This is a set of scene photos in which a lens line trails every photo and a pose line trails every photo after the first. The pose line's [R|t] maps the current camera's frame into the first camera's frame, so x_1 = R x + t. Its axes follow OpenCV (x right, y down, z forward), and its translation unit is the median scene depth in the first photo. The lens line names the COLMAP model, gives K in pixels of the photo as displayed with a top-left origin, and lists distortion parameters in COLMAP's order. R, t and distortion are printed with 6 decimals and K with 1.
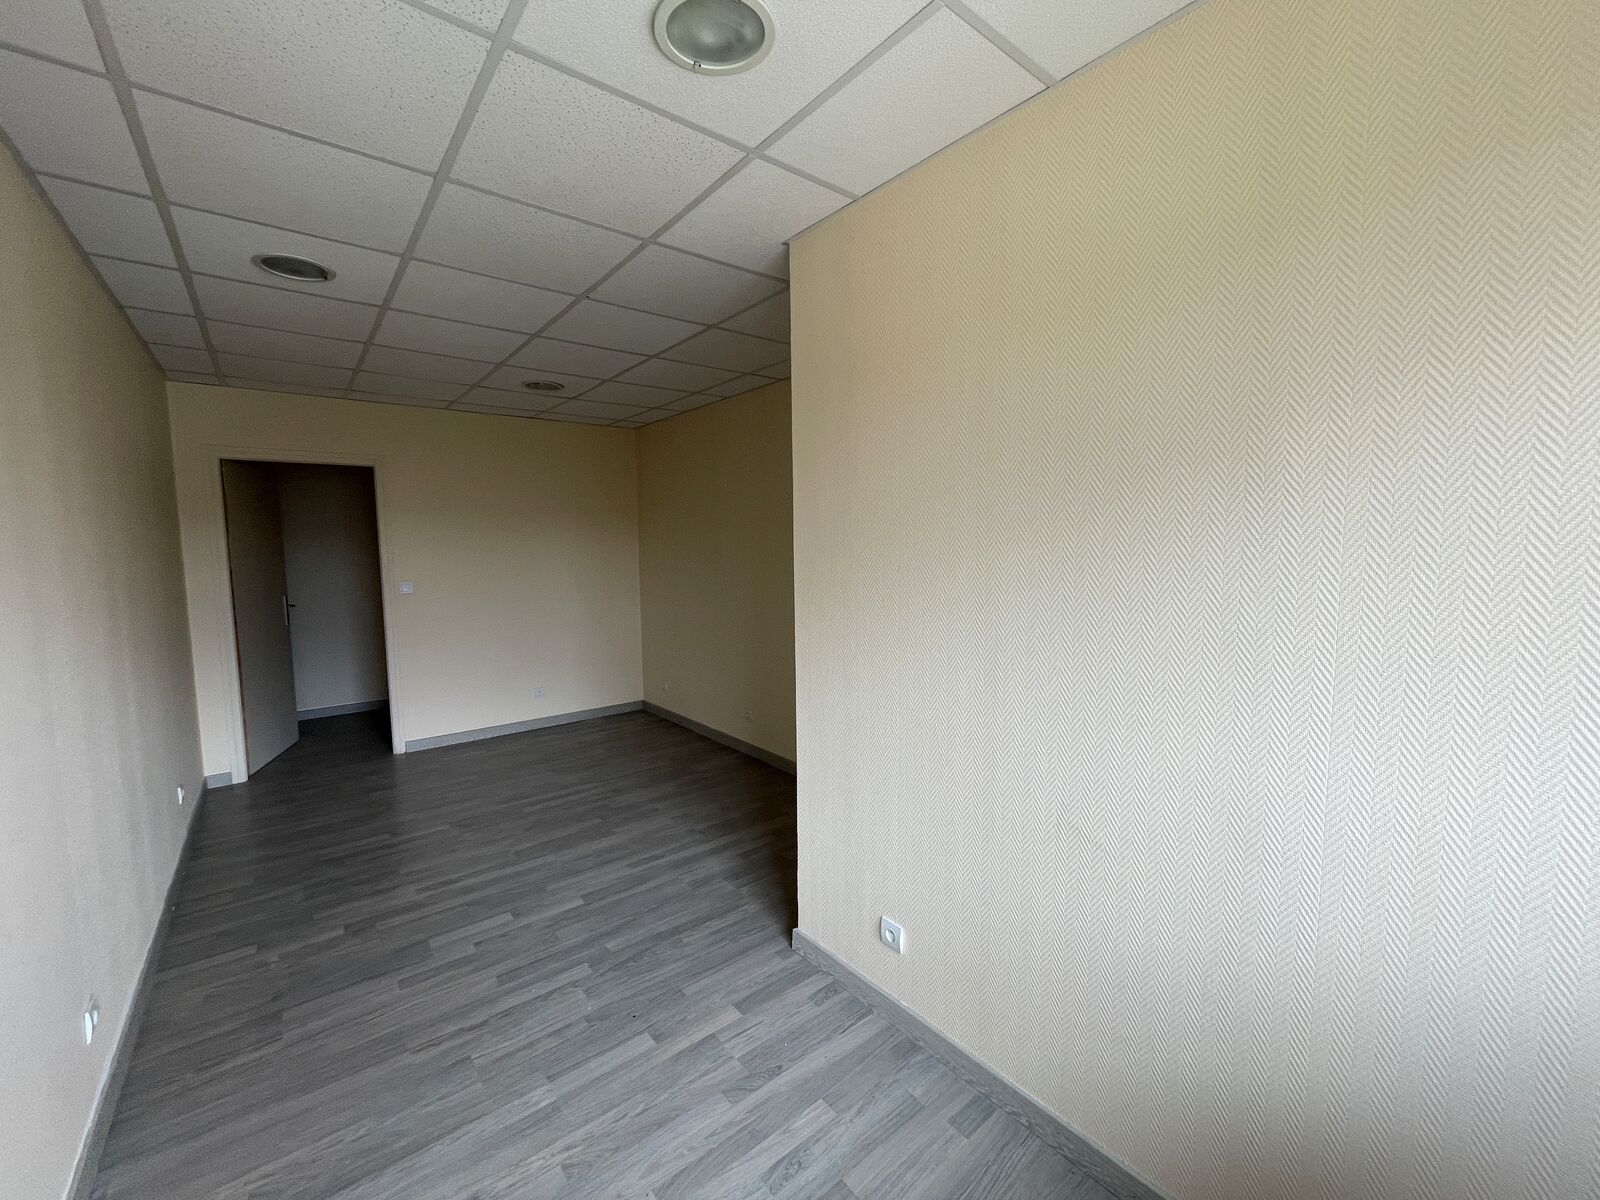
lens RADIAL K [[642.8, 0, 803.1], [0, 642.8, 598.1], [0, 0, 1]] dist [-0.002251, -0.000861]
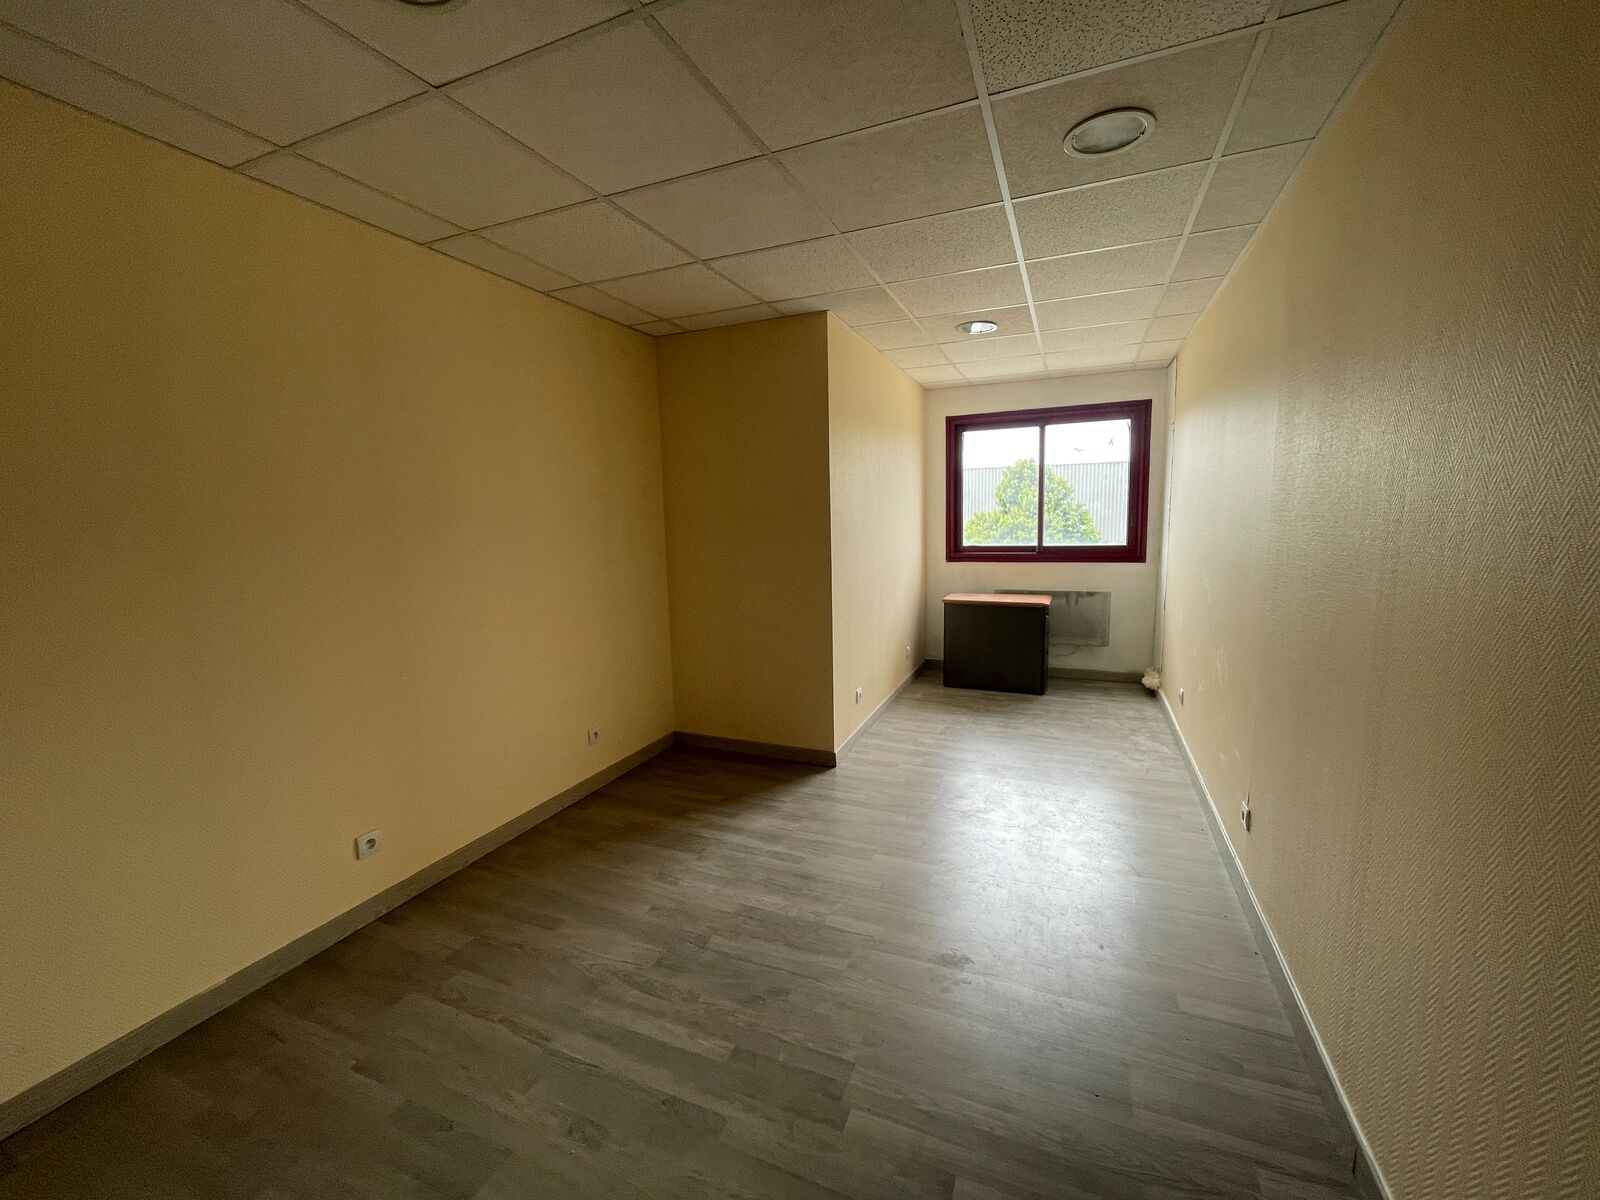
lens RADIAL K [[642.8, 0, 803.1], [0, 642.8, 598.1], [0, 0, 1]] dist [-0.002251, -0.000861]
pose [[-0.463853, -0.096130, 0.880681, -0.915112], [0.112280, 0.979700, 0.166076, -0.078229], [-0.878768, 0.175918, -0.443644, 1.190610]]
